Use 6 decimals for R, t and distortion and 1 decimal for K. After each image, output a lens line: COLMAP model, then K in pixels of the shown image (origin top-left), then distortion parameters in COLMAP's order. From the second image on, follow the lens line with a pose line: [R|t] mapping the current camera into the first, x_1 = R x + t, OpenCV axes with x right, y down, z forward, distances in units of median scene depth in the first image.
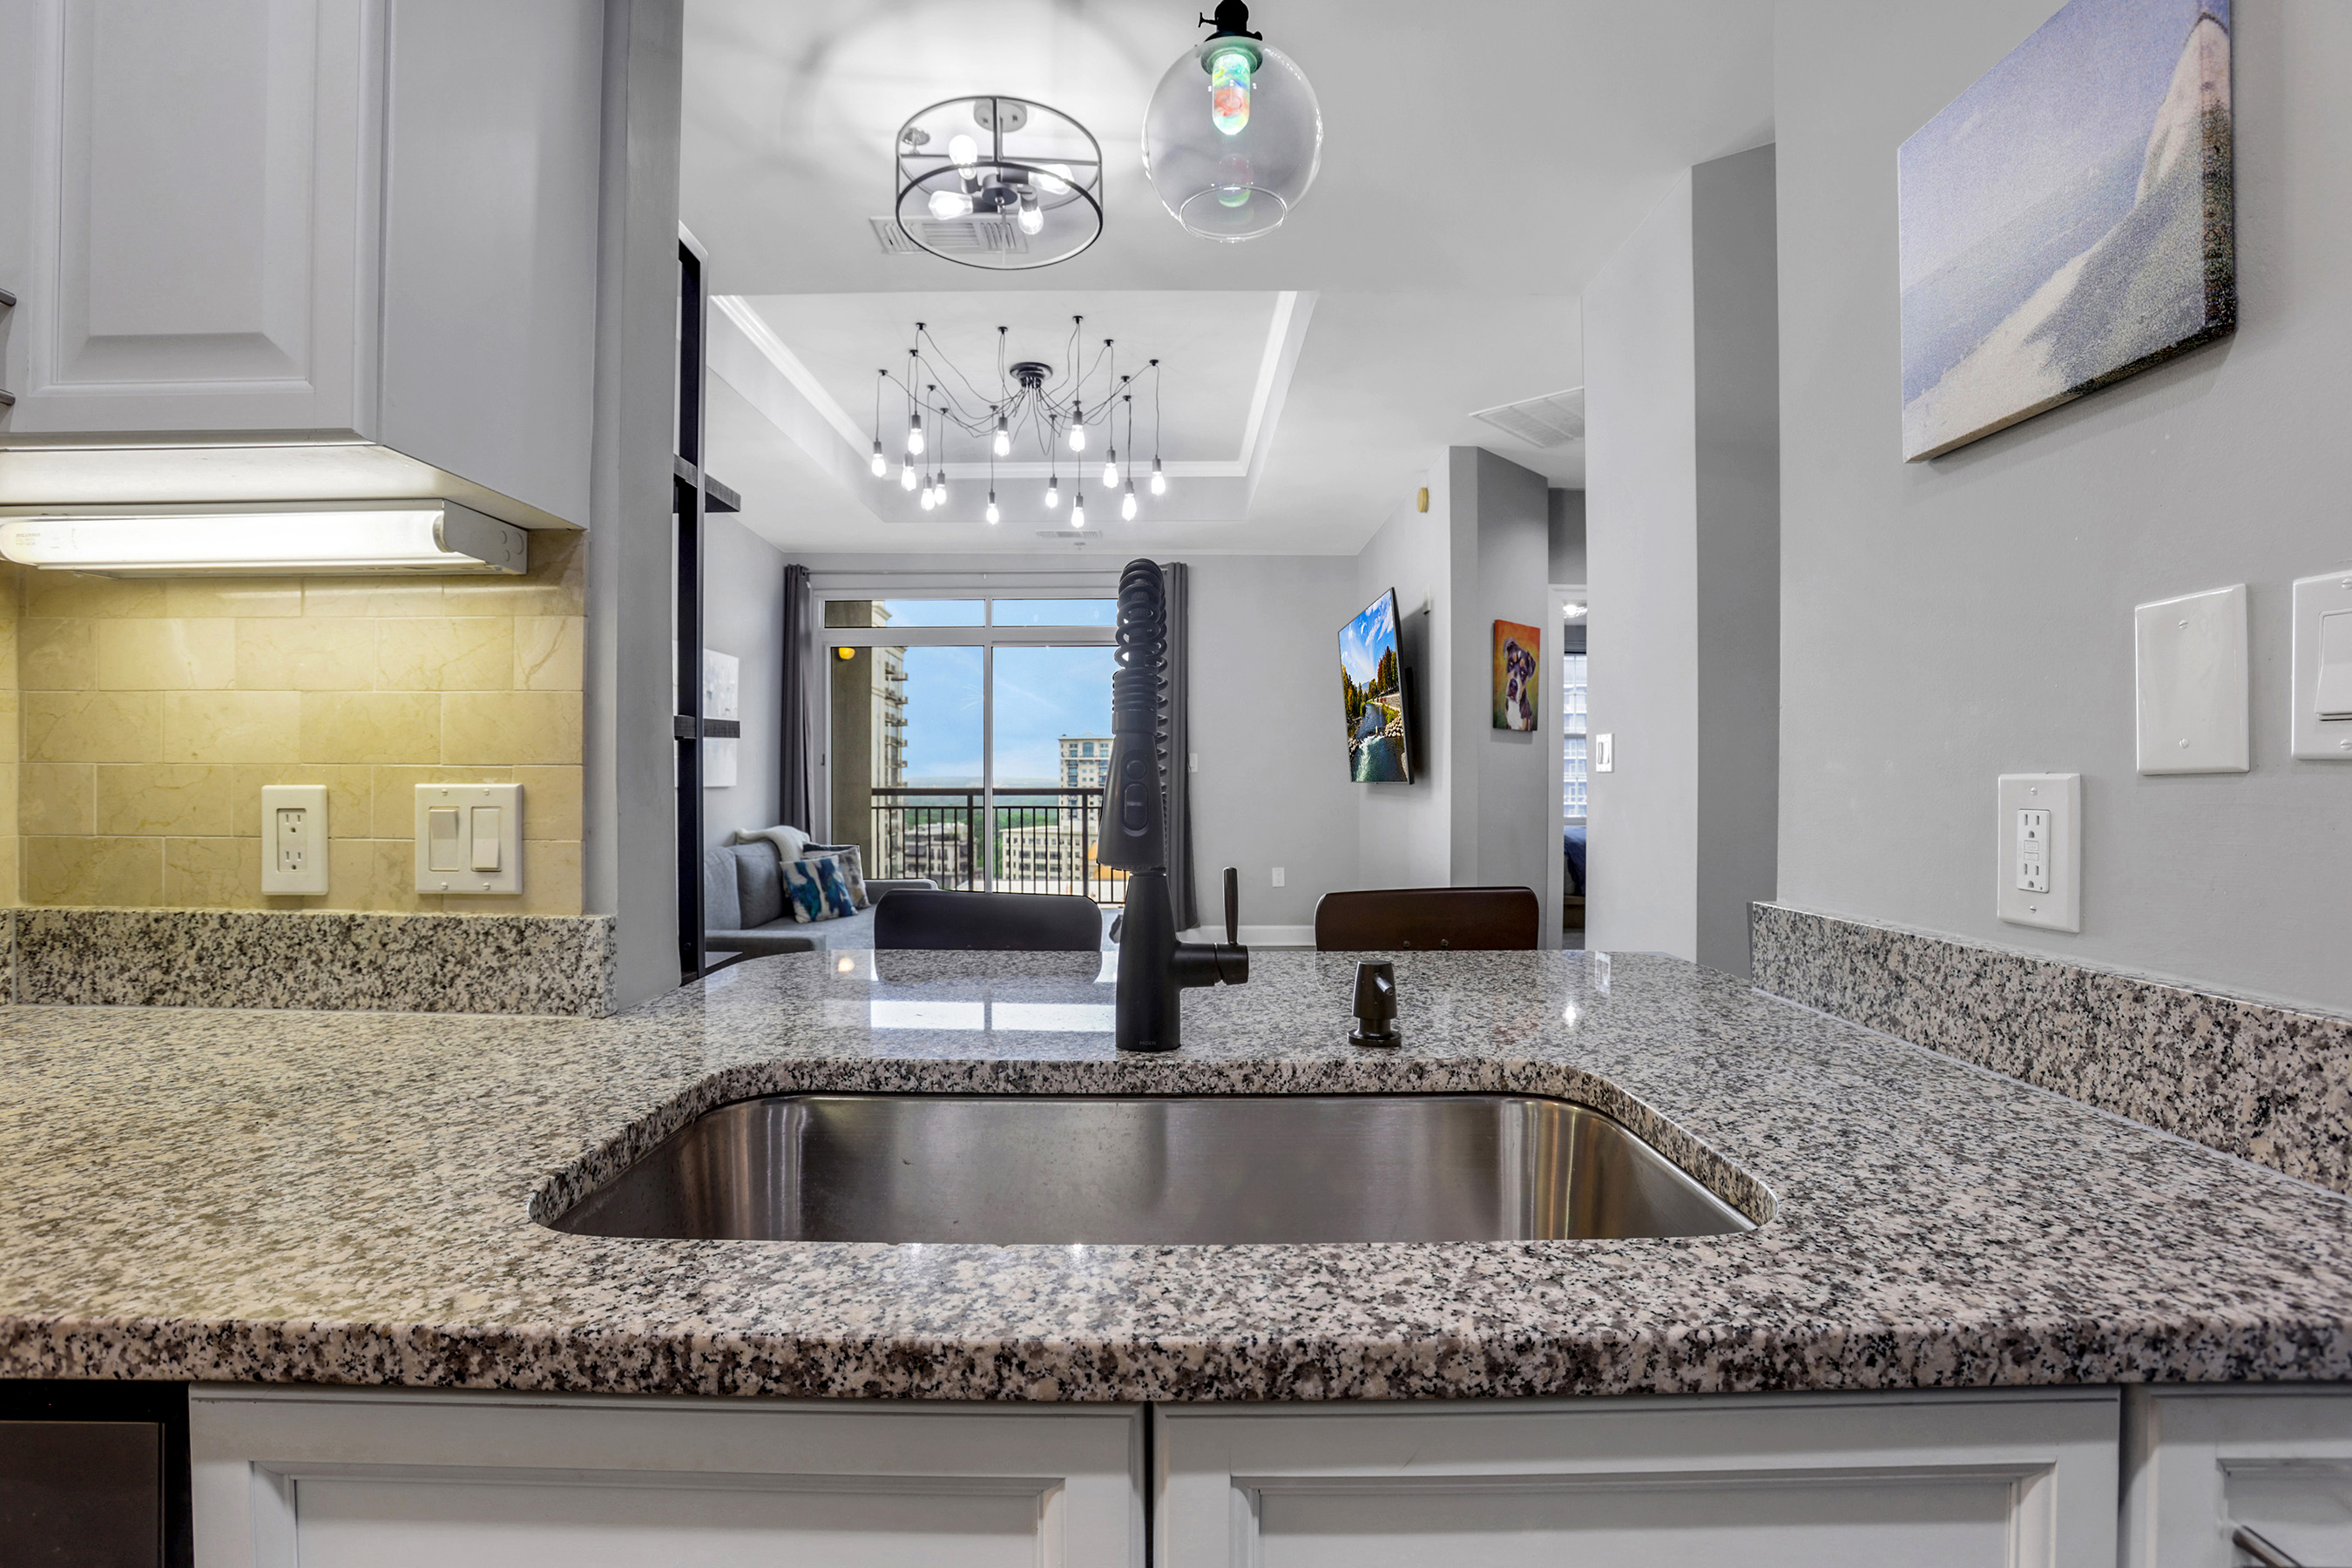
lens RADIAL K [[1099.9, 0, 1166.0], [0, 1099.9, 770.6], [0, 0, 1]] dist [-0.086410, 0.040893]
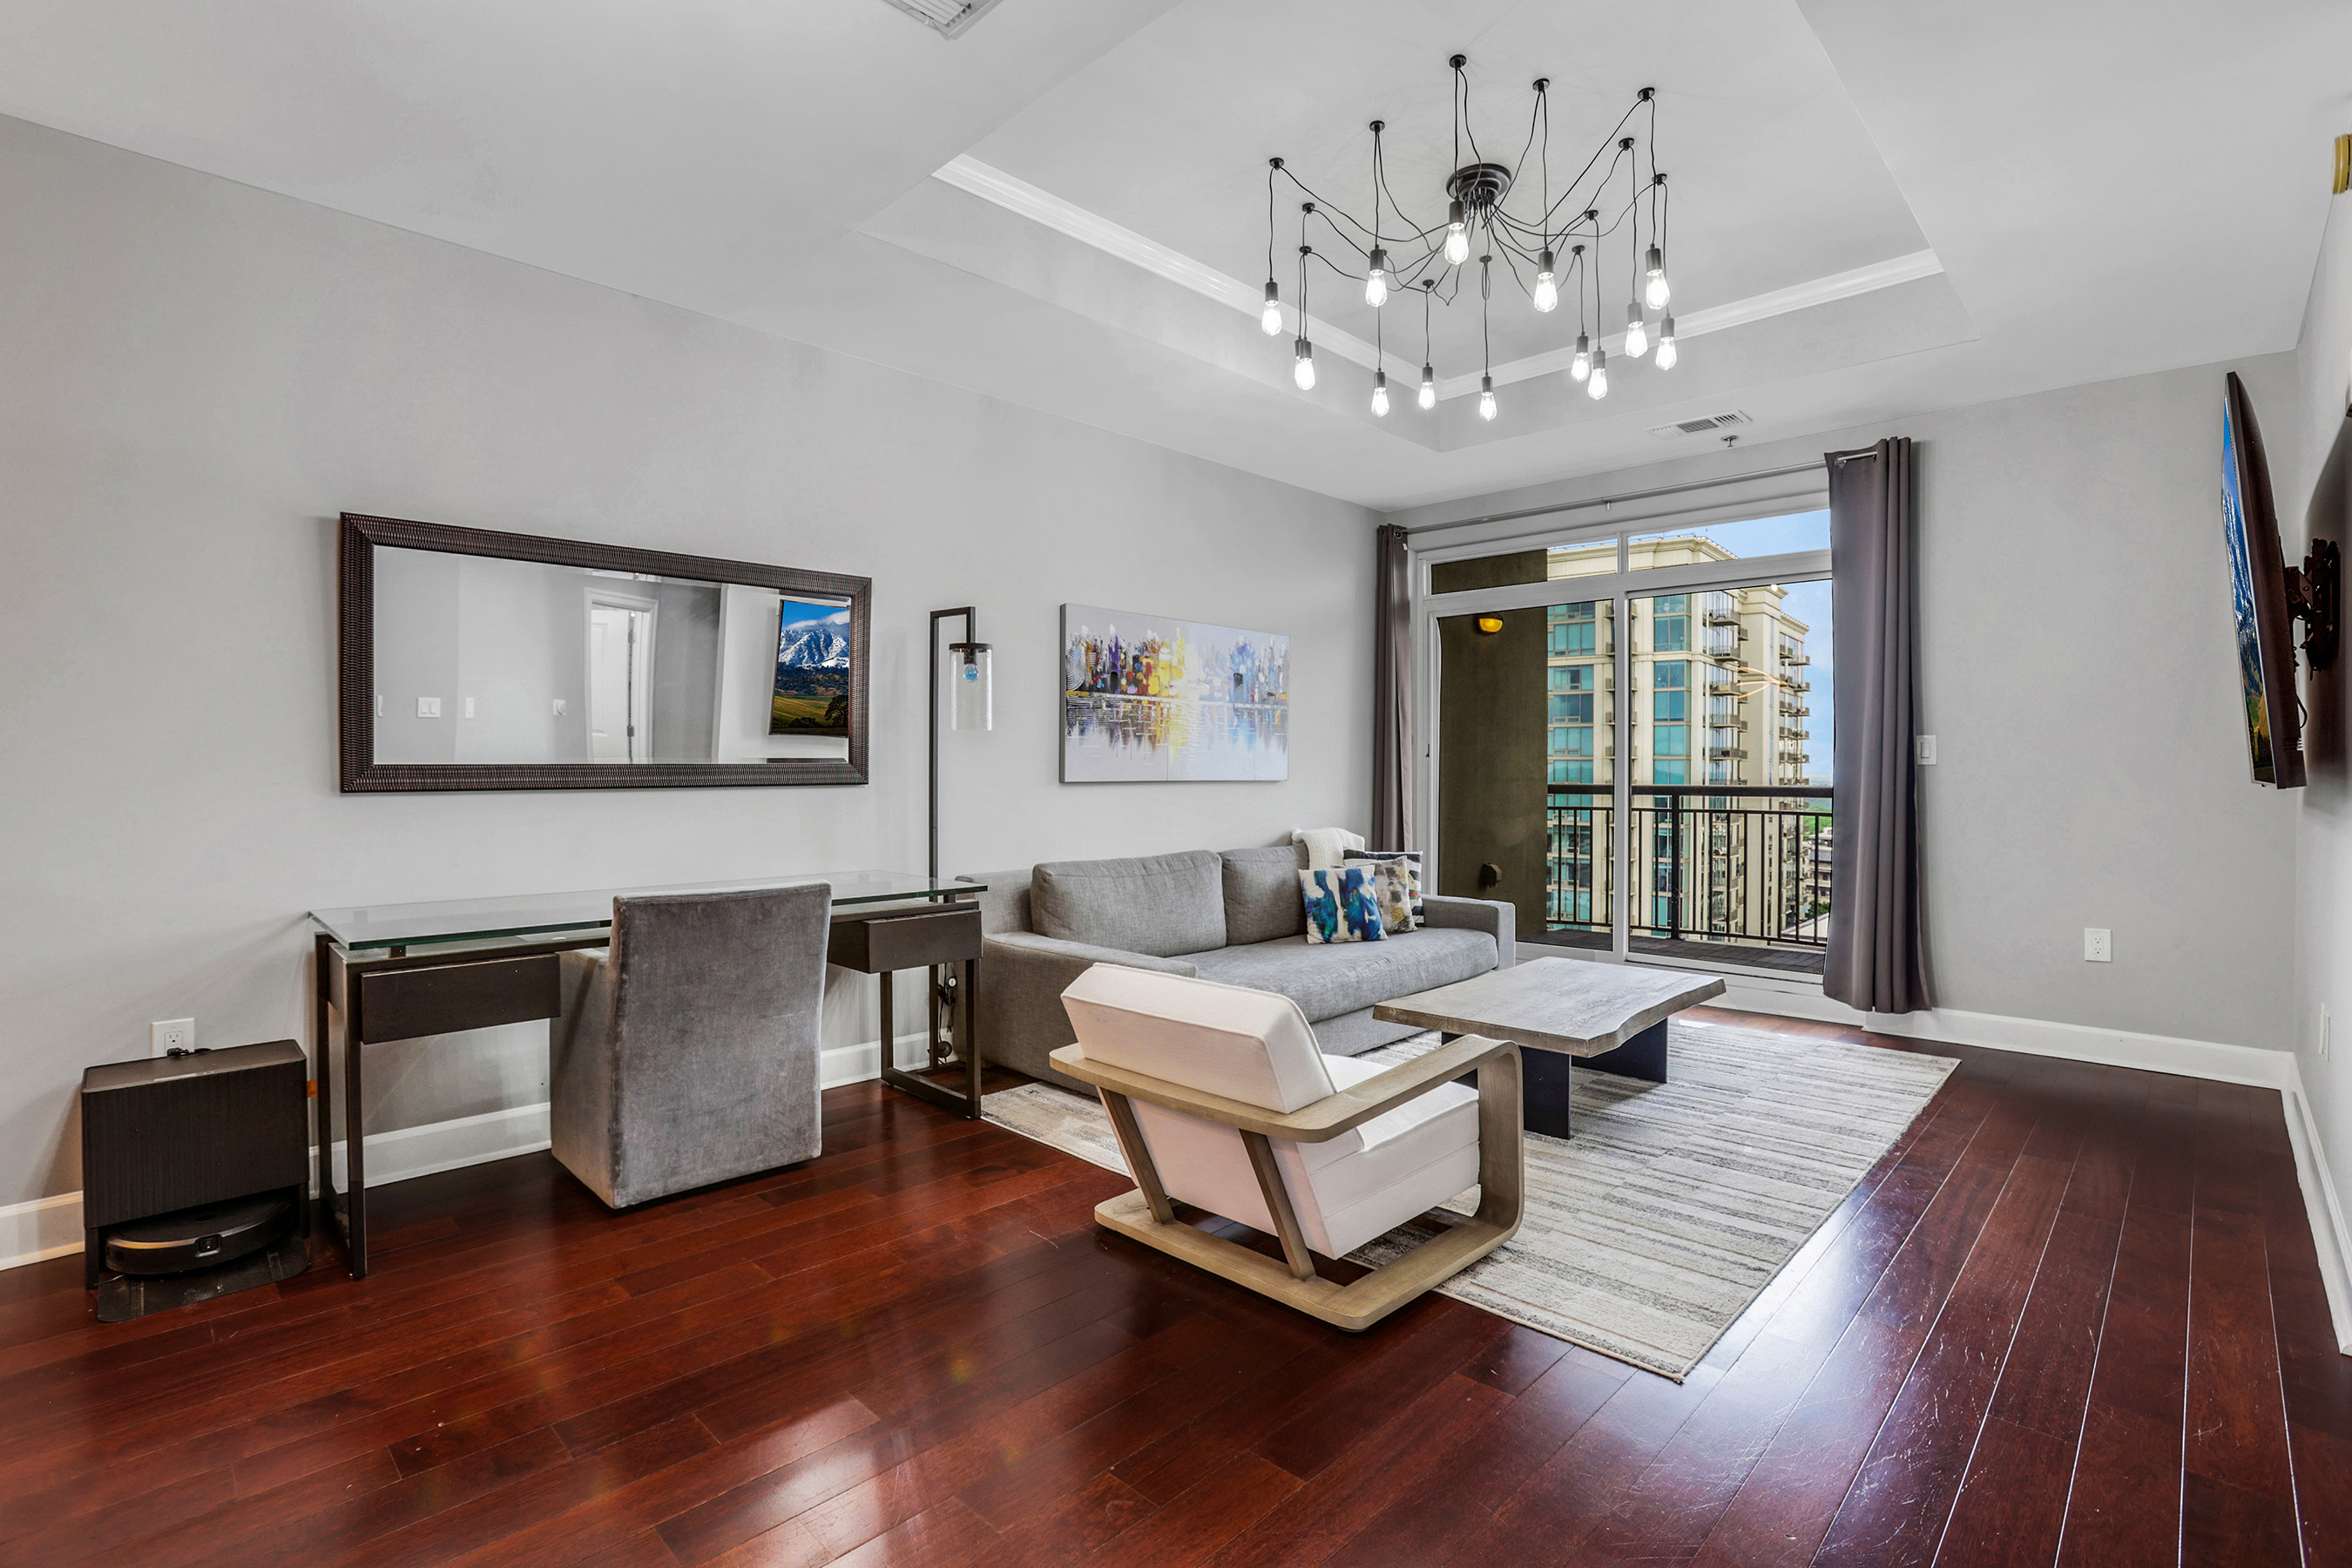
lens RADIAL K [[1099.9, 0, 1166.0], [0, 1099.9, 770.6], [0, 0, 1]] dist [-0.086410, 0.040893]
pose [[0.708802, 0.002081, -0.705405, 0.181554], [0.000946, 0.999992, 0.003900, 0.002680], [0.705407, -0.003432, 0.708794, 0.317506]]
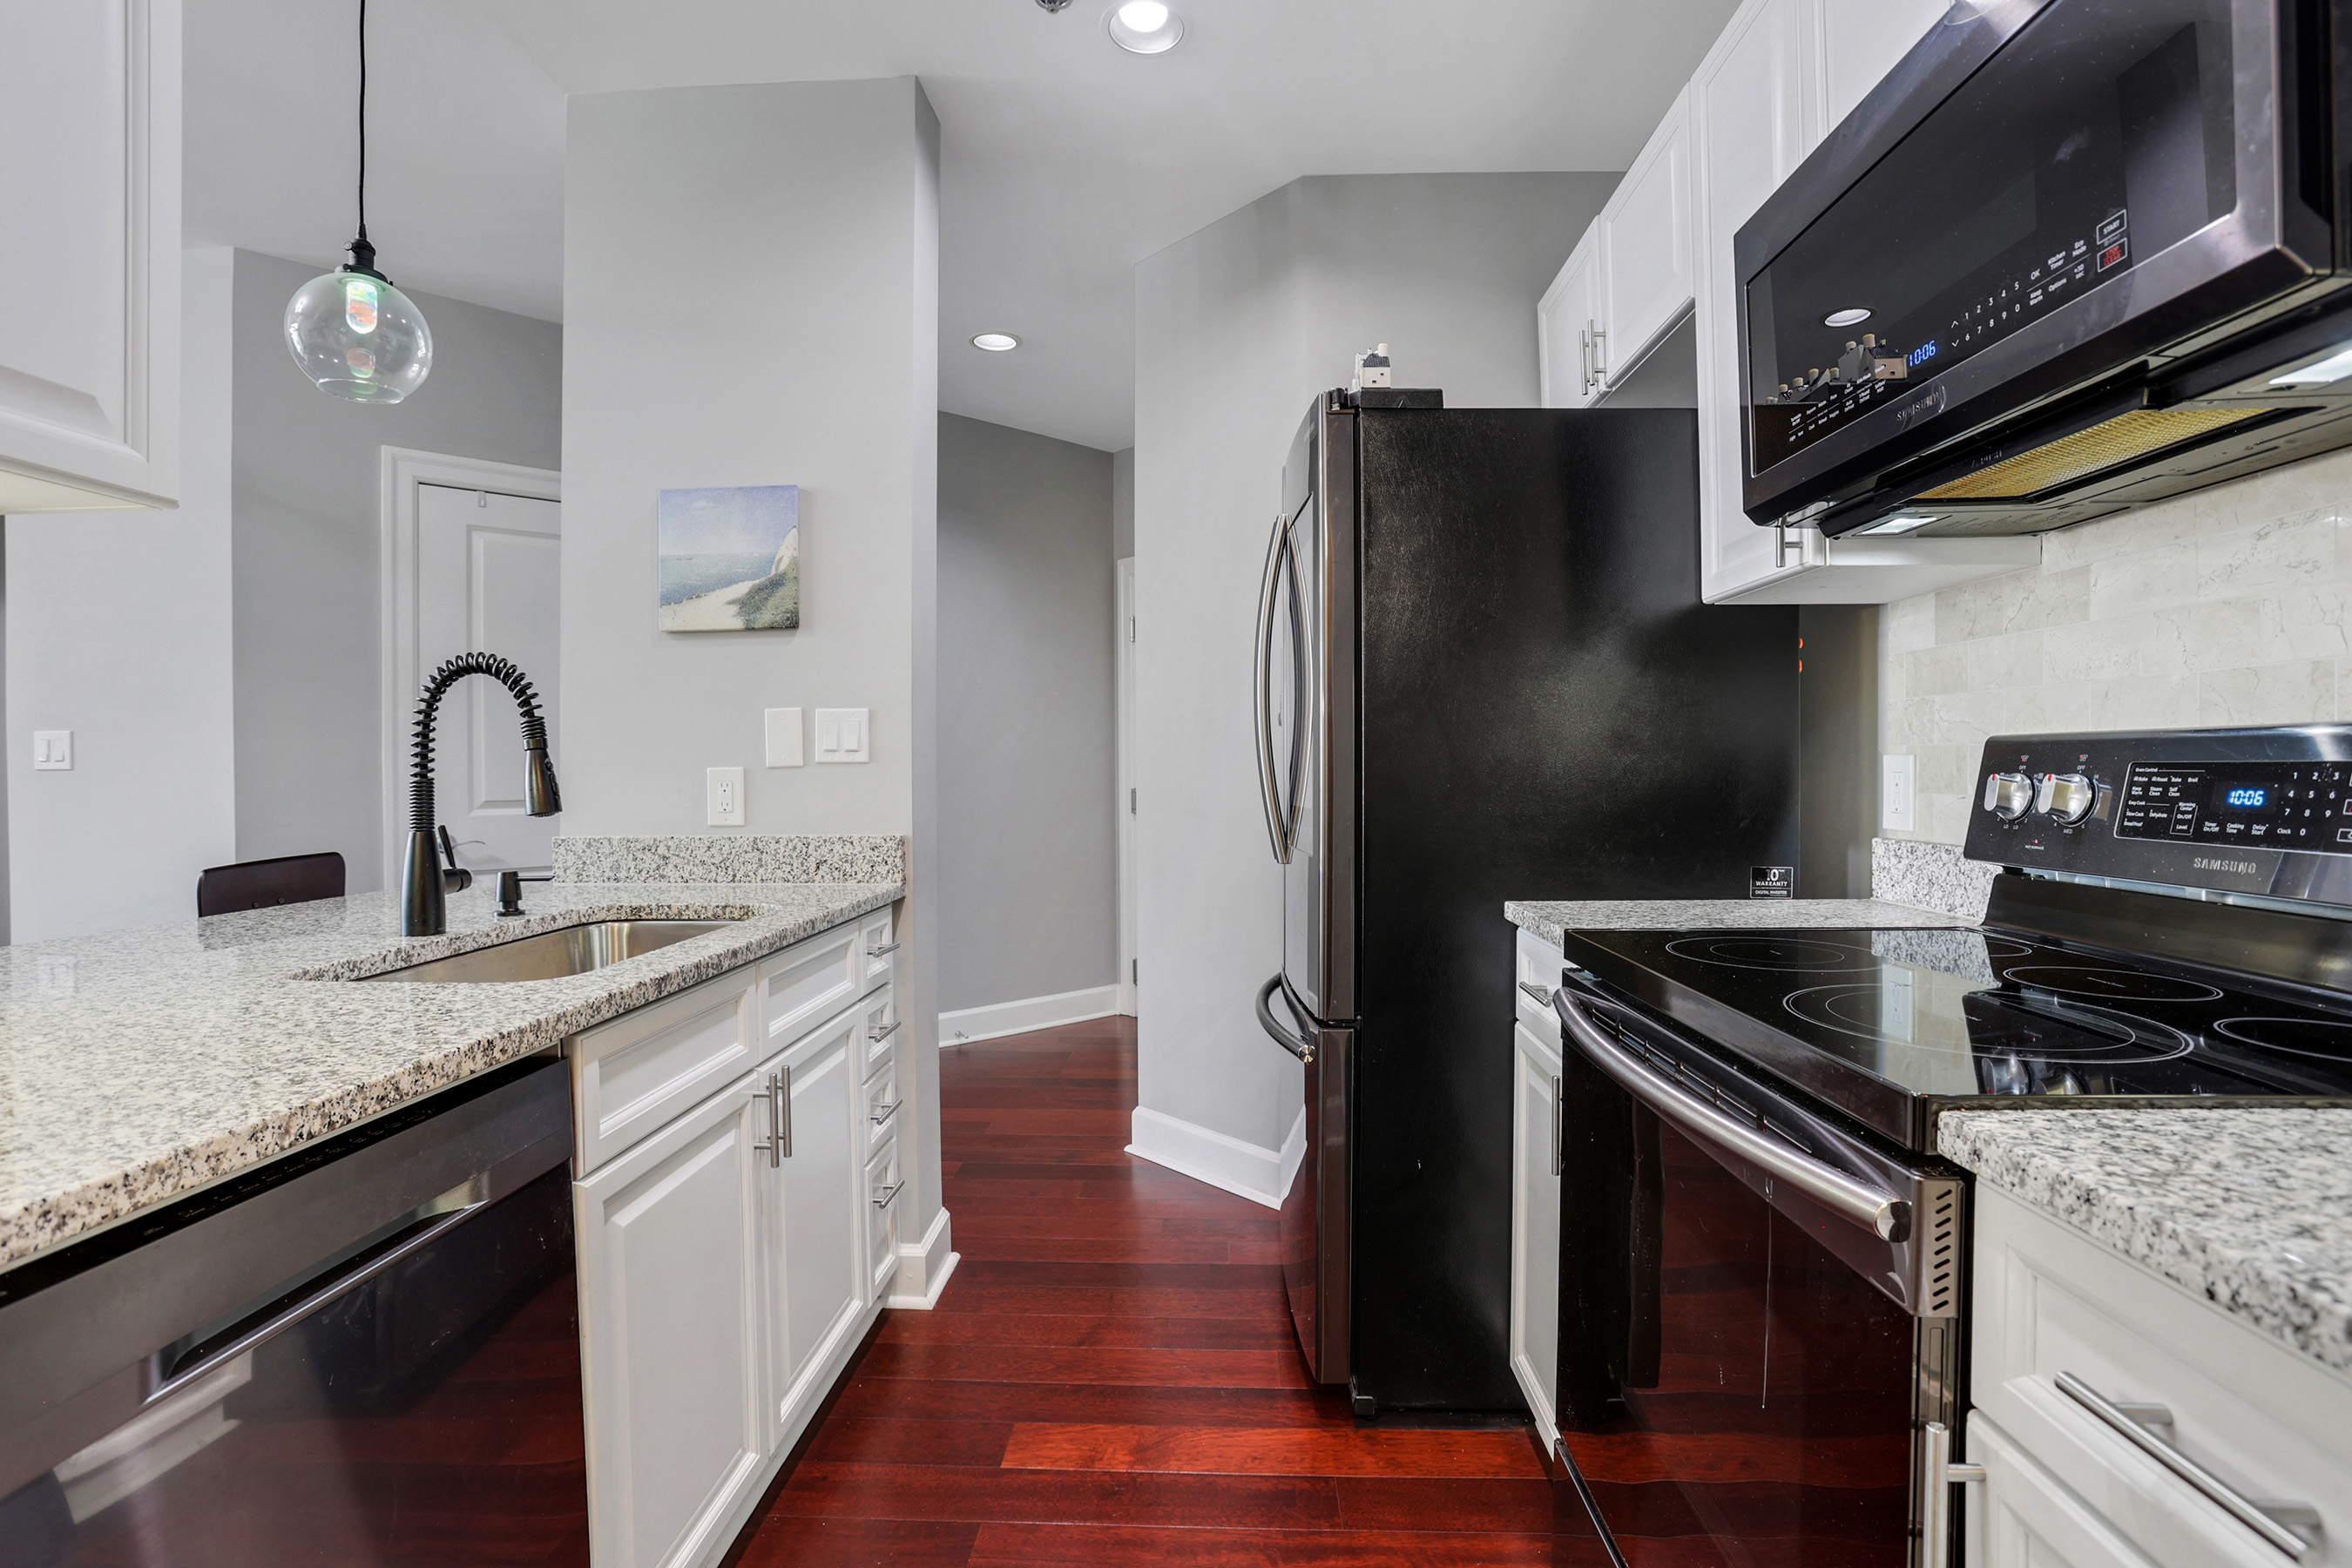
lens RADIAL K [[1099.9, 0, 1166.0], [0, 1099.9, 770.6], [0, 0, 1]] dist [-0.086410, 0.040893]
pose [[0.052260, -0.005543, 0.998618, -0.254216], [0.001652, 0.999984, 0.005464, -0.000357], [-0.998632, 0.001365, 0.052268, -0.032562]]
